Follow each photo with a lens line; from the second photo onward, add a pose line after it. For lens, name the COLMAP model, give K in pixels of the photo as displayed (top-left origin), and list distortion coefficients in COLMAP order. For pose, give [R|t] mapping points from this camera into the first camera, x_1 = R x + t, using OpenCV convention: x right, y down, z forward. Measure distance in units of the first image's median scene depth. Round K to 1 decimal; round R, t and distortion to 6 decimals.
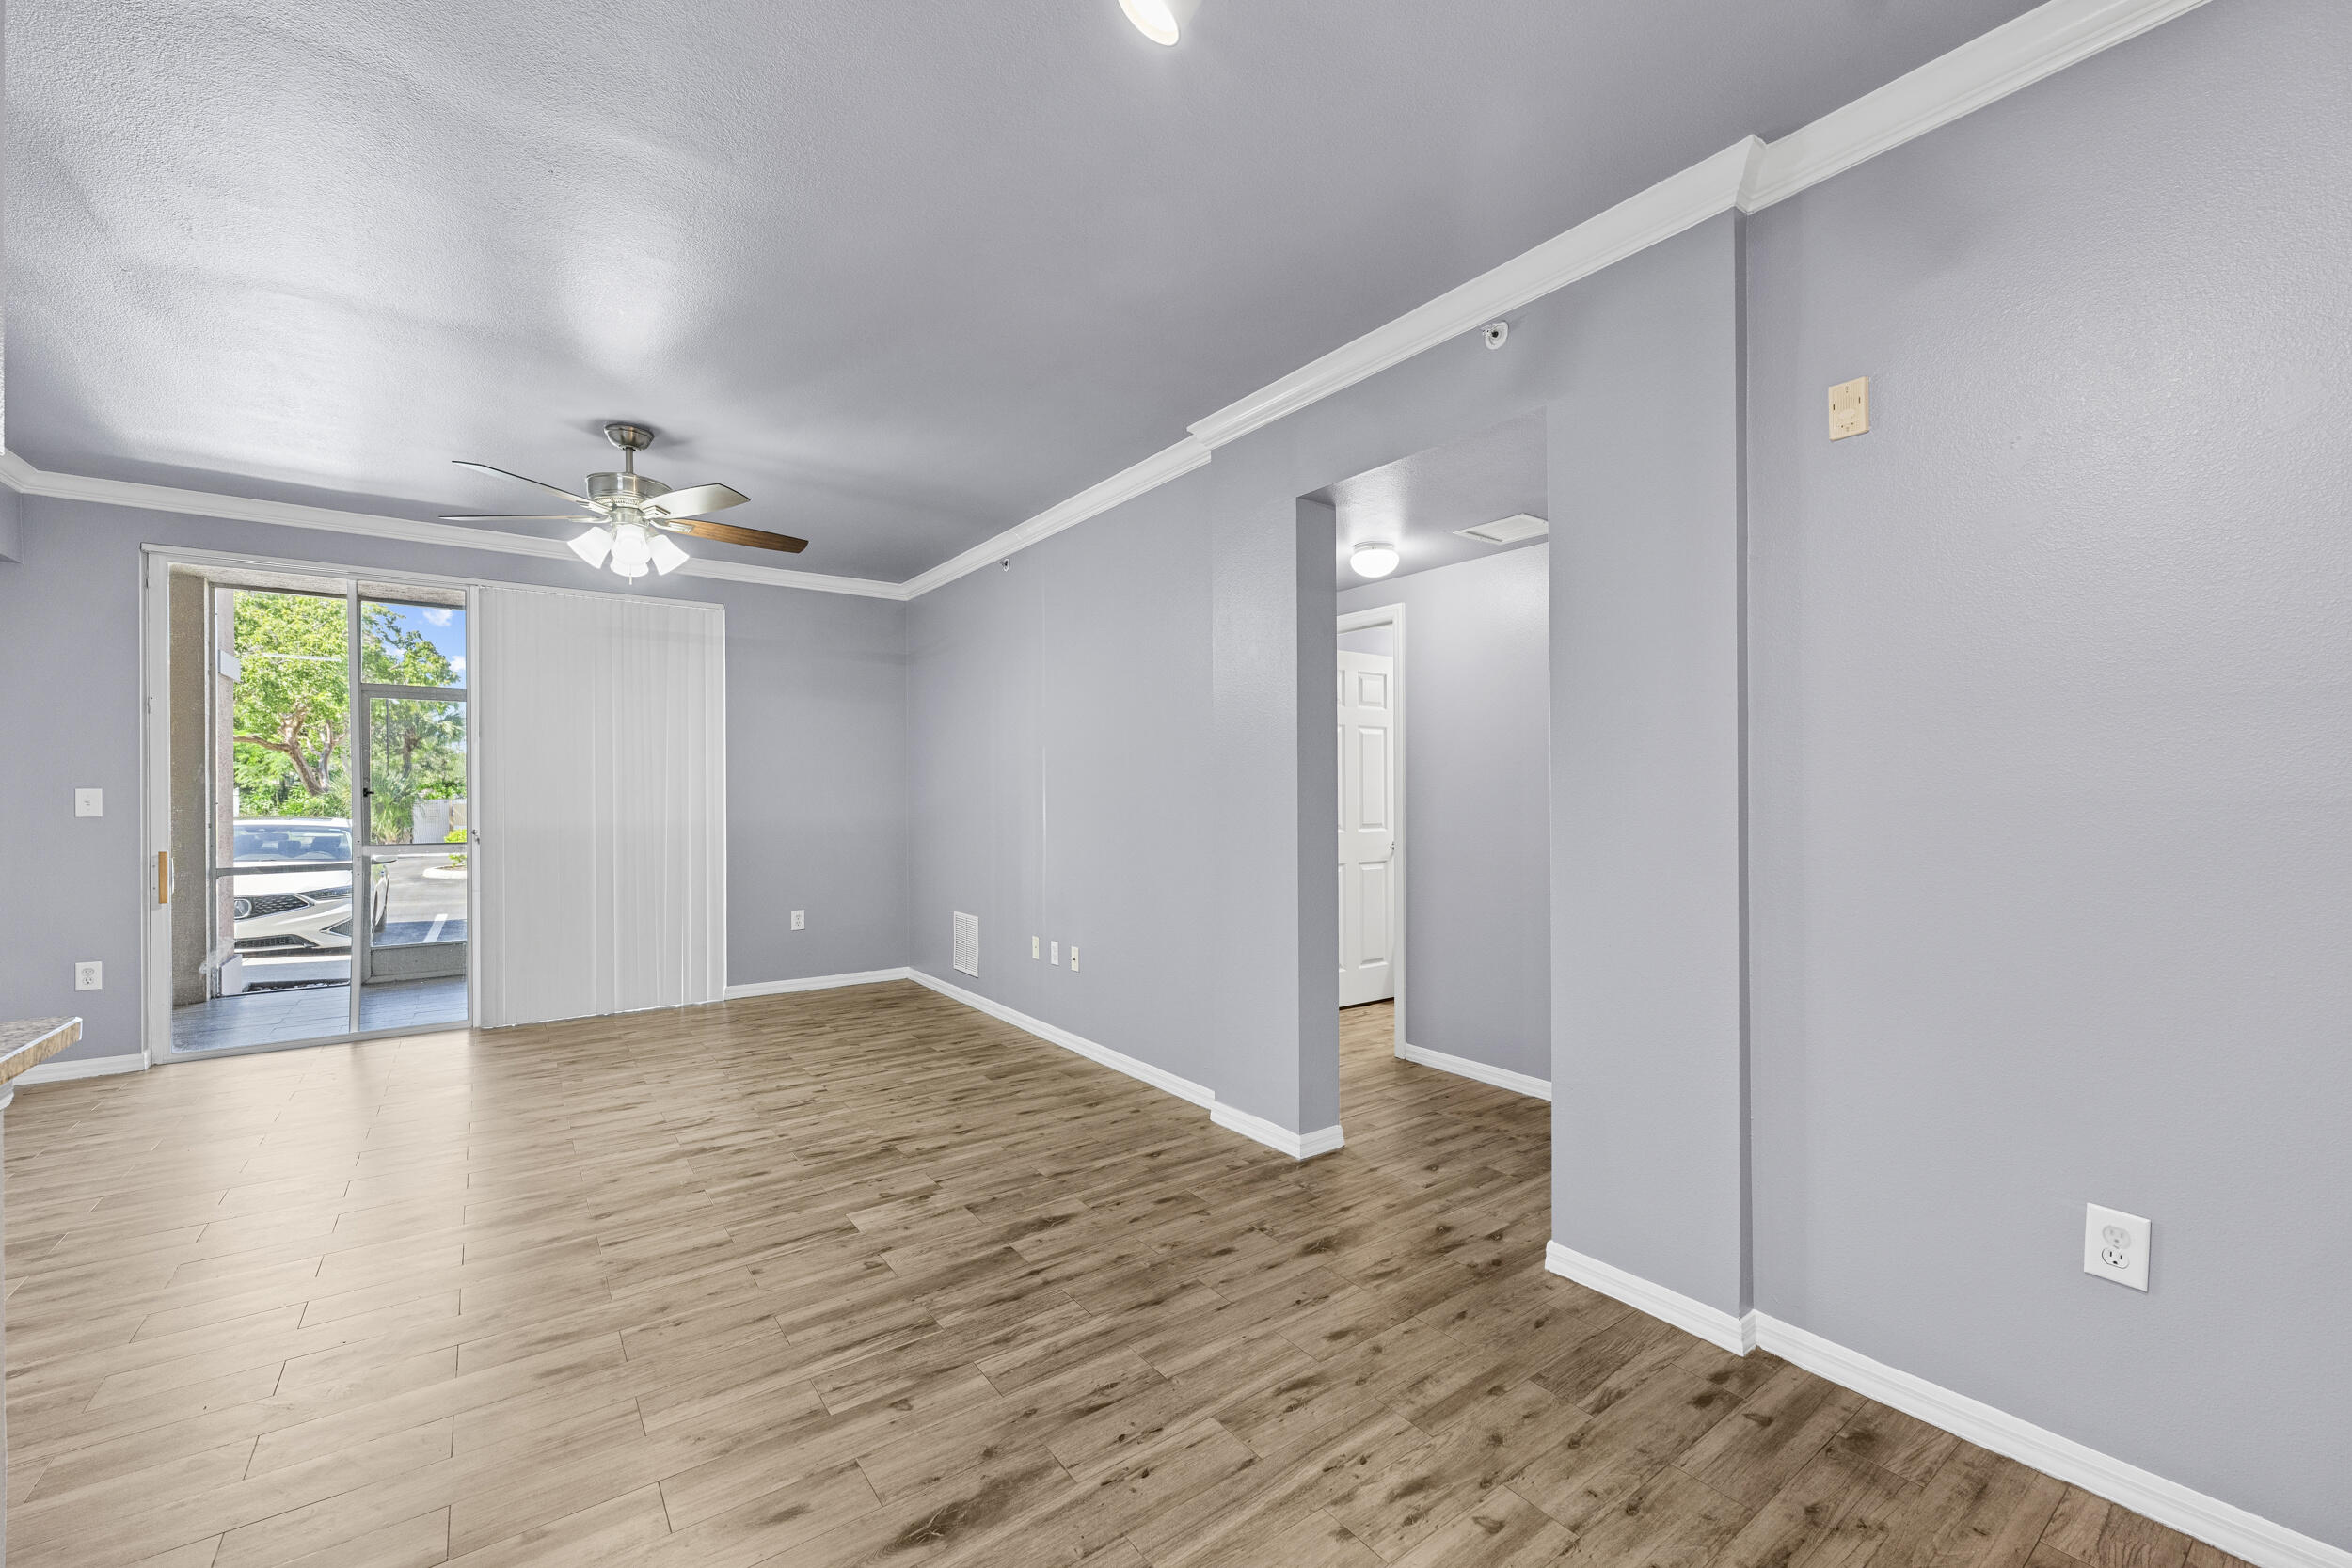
lens RADIAL K [[947.7, 0, 1179.4], [0, 947.7, 793.5], [0, 0, 1]] dist [-0.000354, 0.000162]
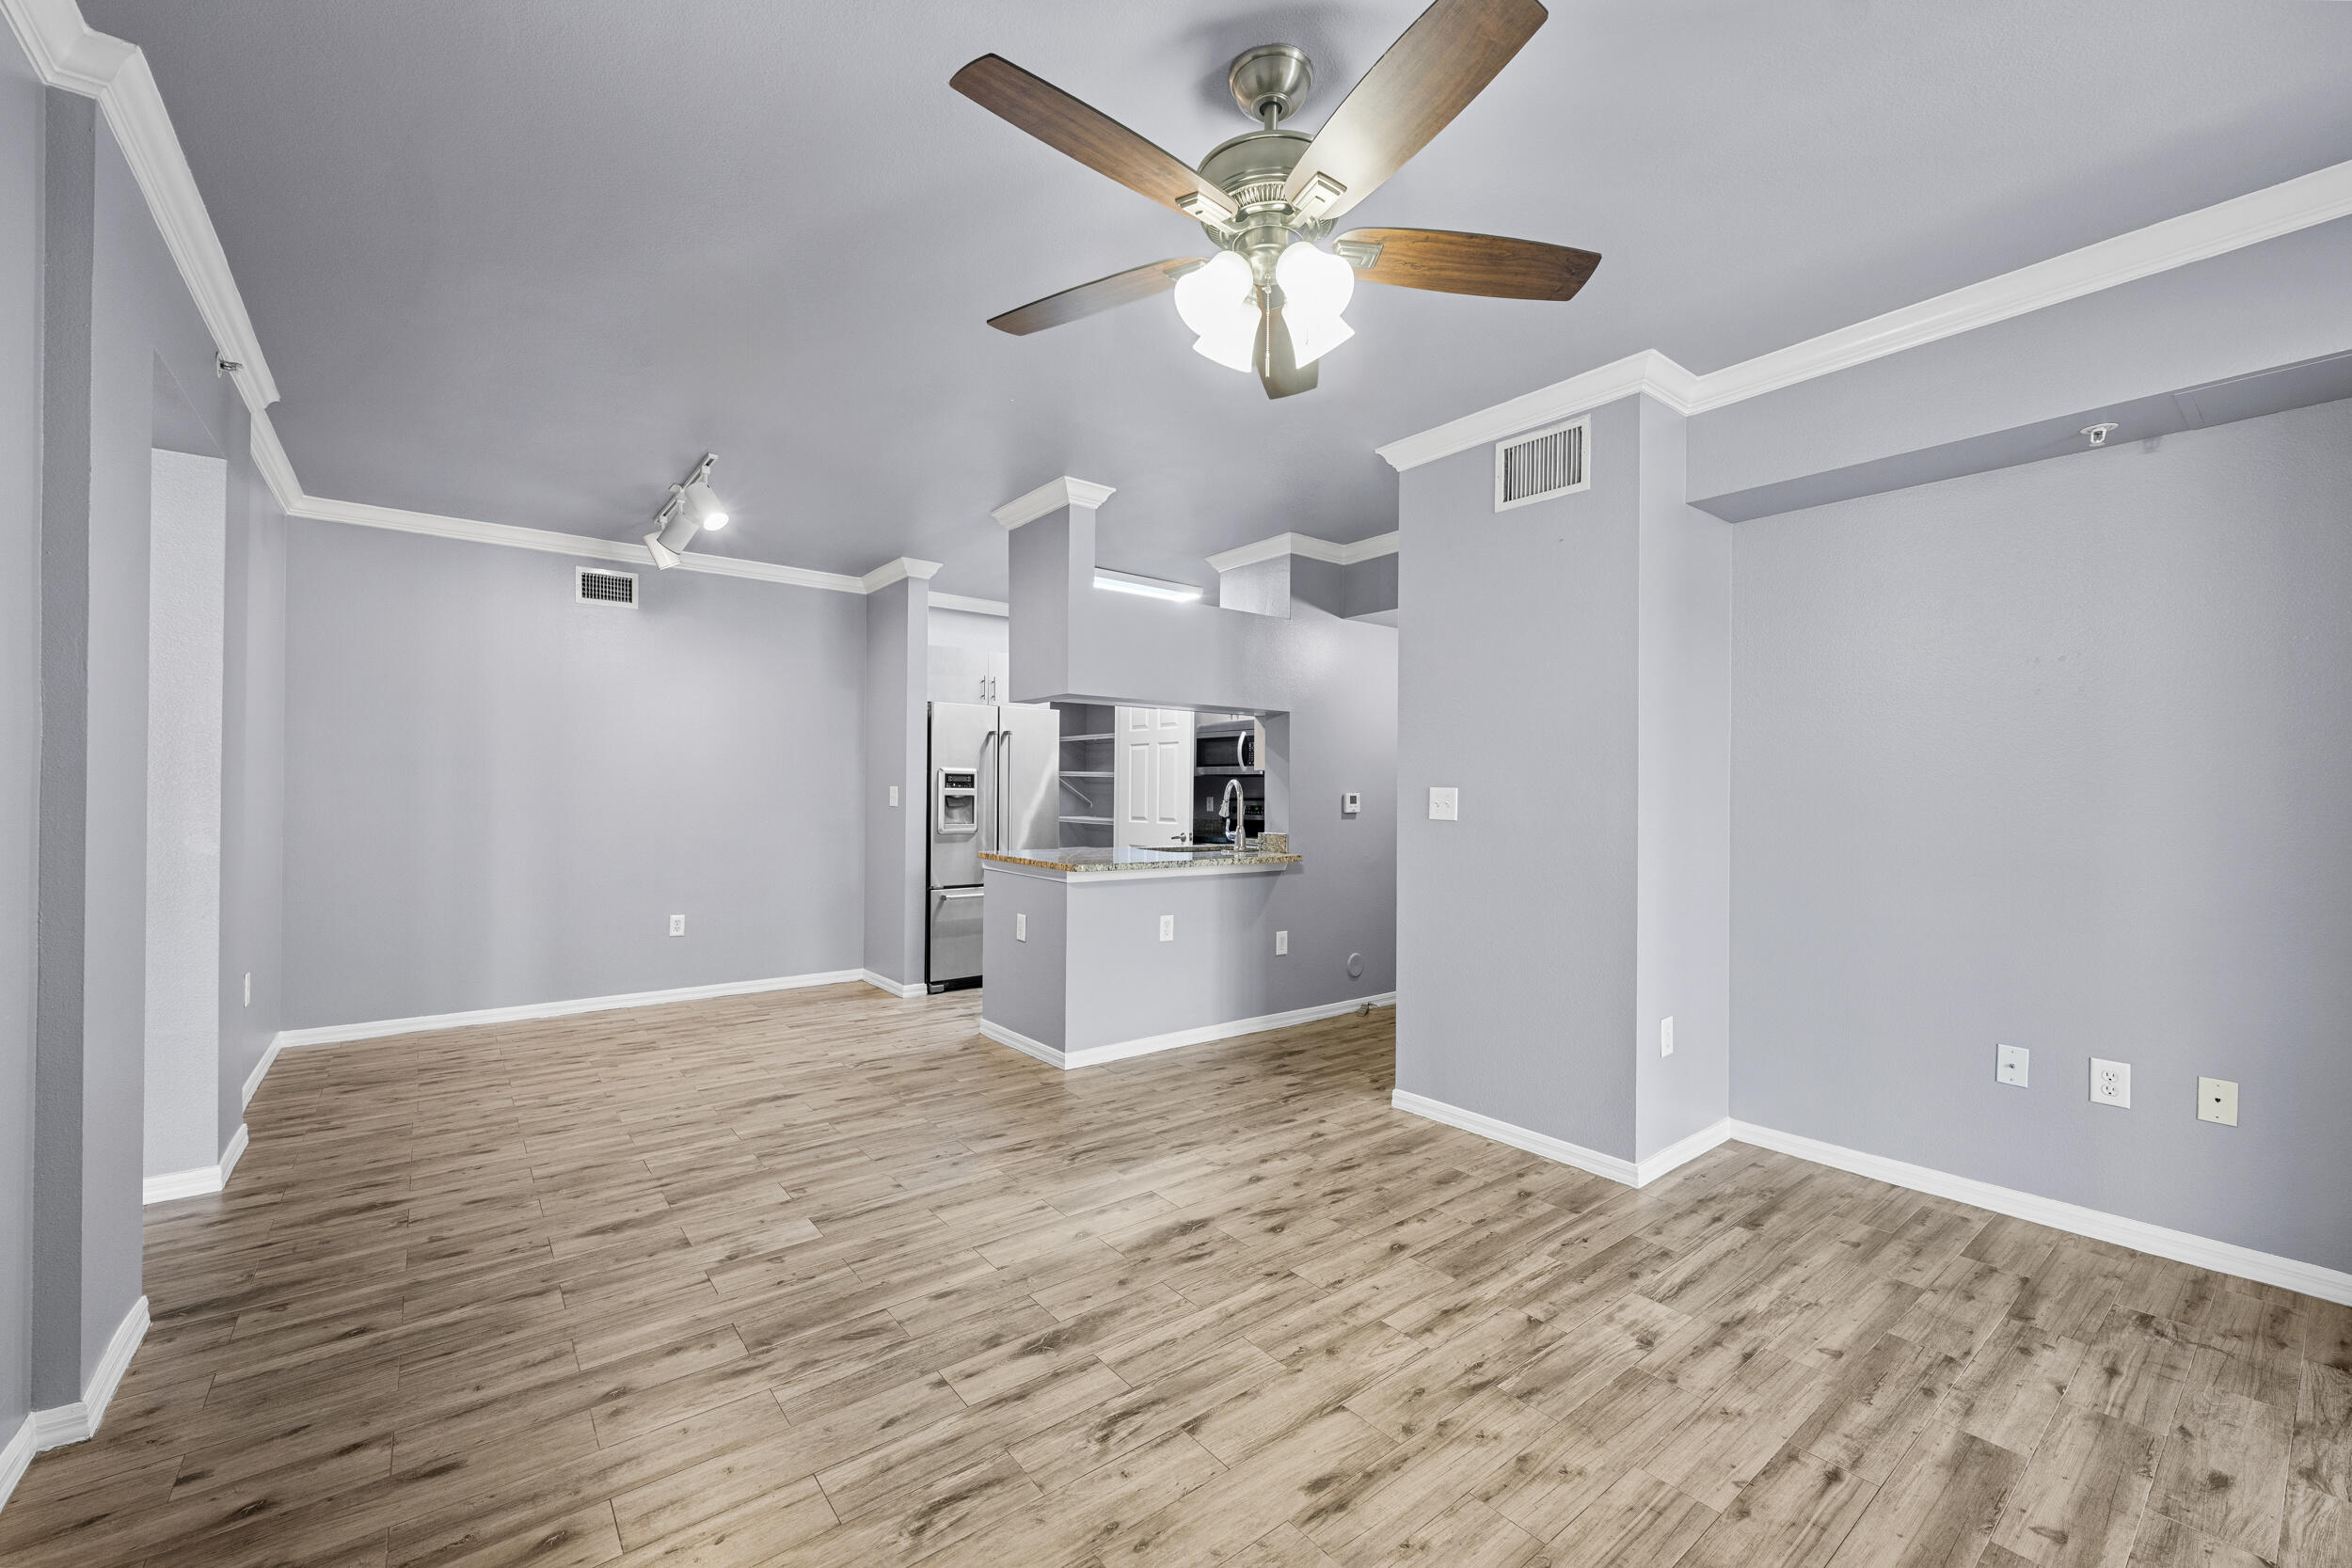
lens RADIAL K [[940.4, 0, 1181.1], [0, 940.4, 791.1], [0, 0, 1]] dist [-0.001014, 0.000298]
pose [[-0.999263, -0.004850, -0.038084, -0.565041], [-0.004713, 0.999982, -0.003696, 0.002667], [0.038102, -0.003514, -0.999268, 1.644555]]
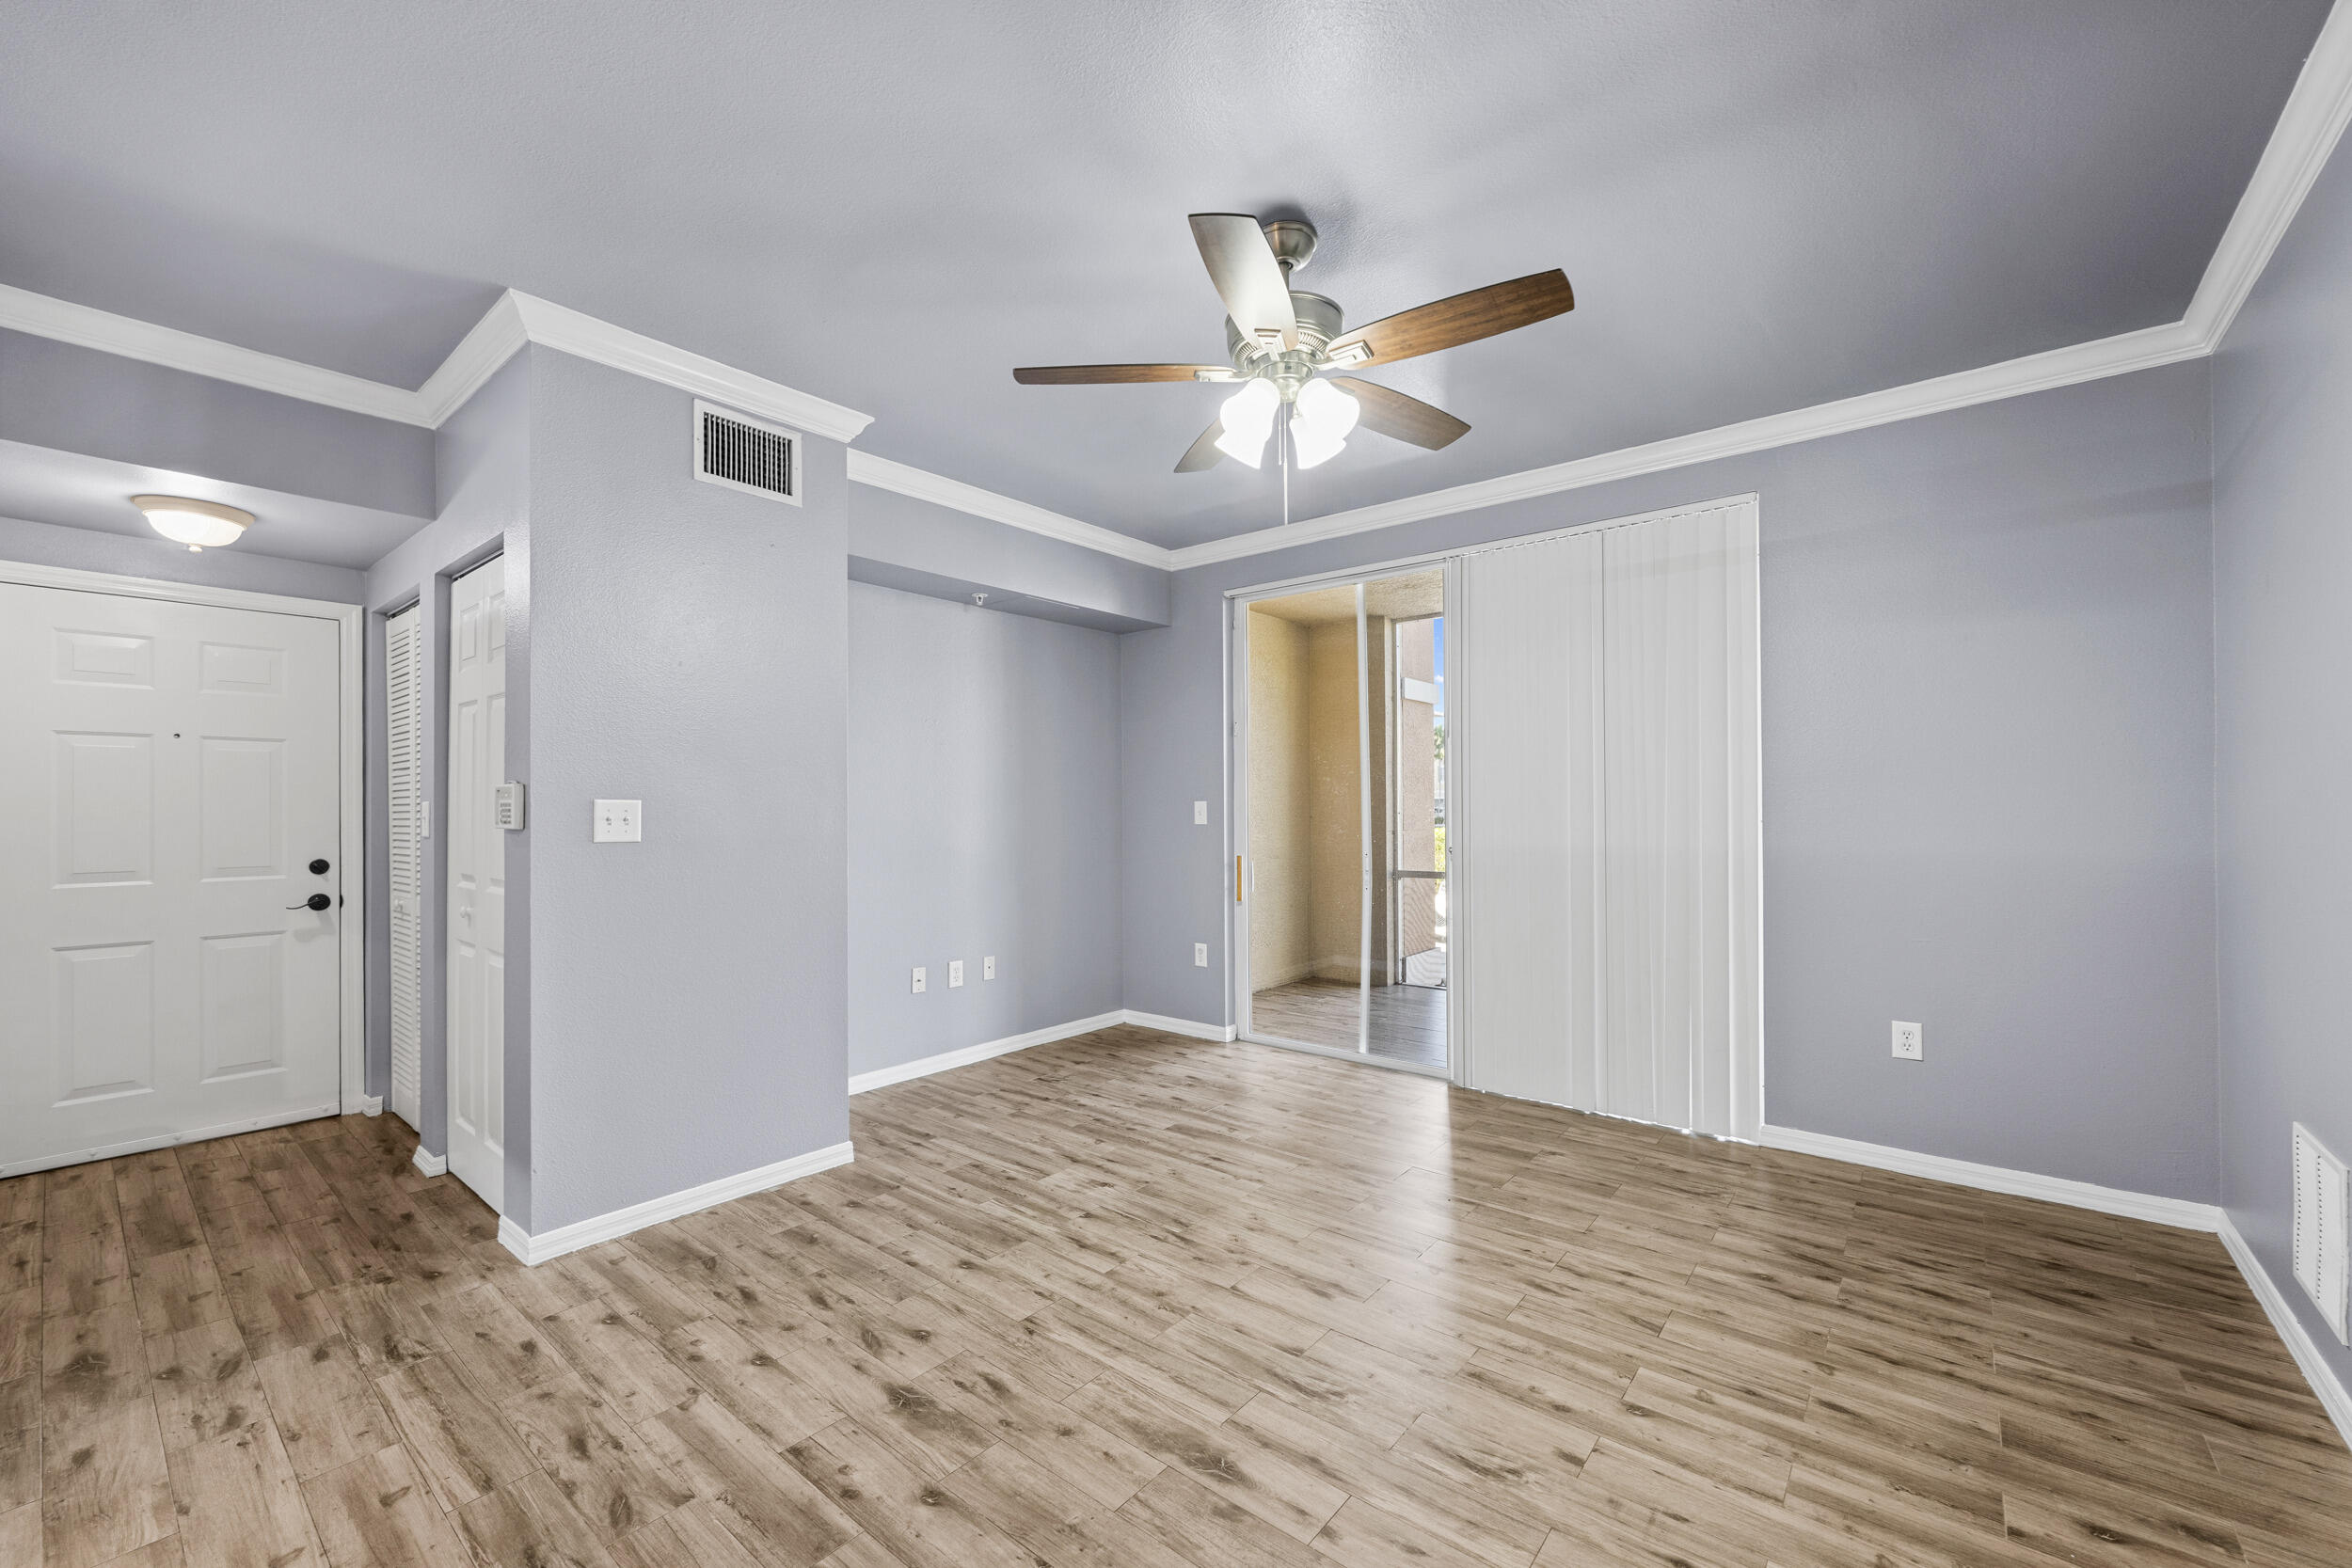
lens RADIAL K [[937.7, 0, 1171.1], [0, 937.7, 805.2], [0, 0, 1]] dist [-0.001887, 0.000298]
pose [[0.245252, -0.000977, -0.969459, 0.013292], [0.003057, 0.999995, -0.000234, -0.000344], [0.969455, -0.002906, 0.245254, 0.845674]]
